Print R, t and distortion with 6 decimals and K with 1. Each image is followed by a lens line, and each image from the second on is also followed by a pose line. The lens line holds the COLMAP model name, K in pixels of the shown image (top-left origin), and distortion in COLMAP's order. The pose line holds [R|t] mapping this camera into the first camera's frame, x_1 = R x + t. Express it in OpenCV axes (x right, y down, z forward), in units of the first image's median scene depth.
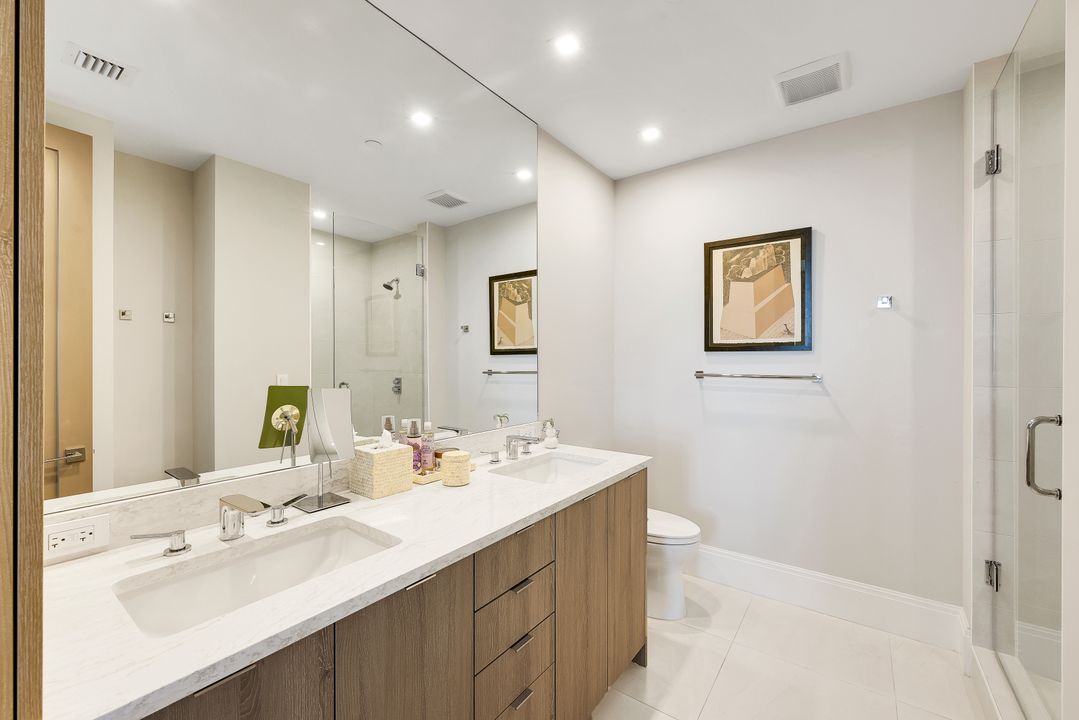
lens RADIAL K [[441.2, 0, 531.3], [0, 441.2, 360.9], [0, 0, 1]] dist [0.001940, 0.000107]
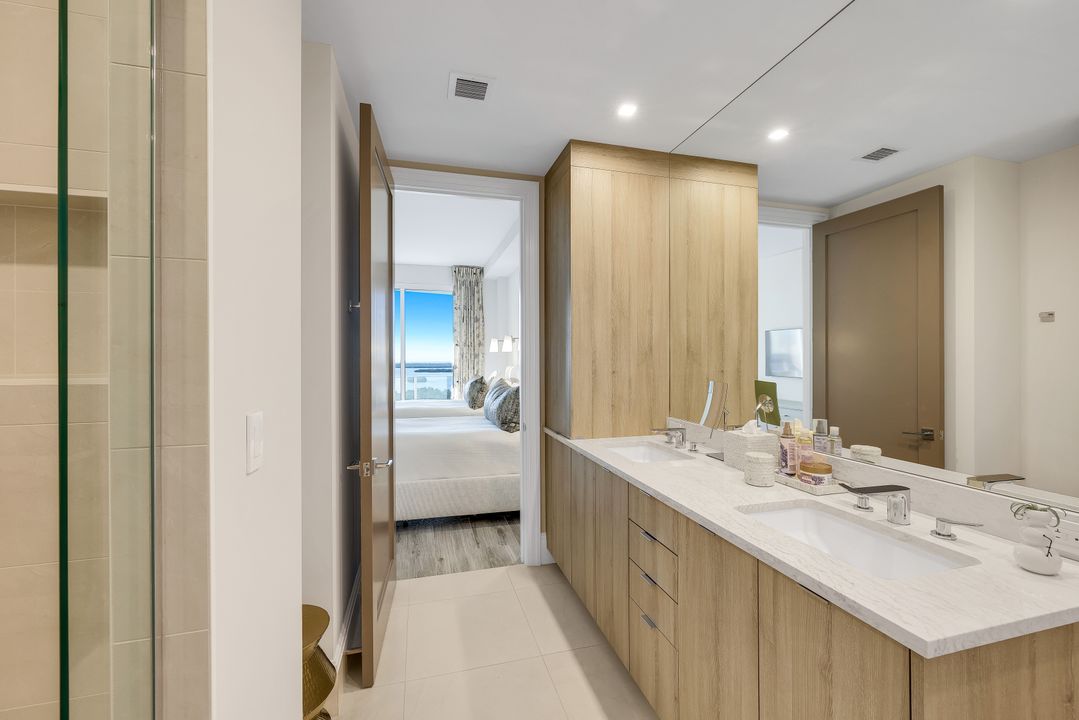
lens RADIAL K [[441.2, 0, 538.5], [0, 441.2, 359.8], [0, 0, 1]] dist [0.001940, 0.000107]
pose [[-0.620798, 0.003458, -0.783963, 0.977589], [0.005941, 0.999982, -0.000294, -0.018912], [0.783948, -0.004840, -0.620807, 1.252274]]
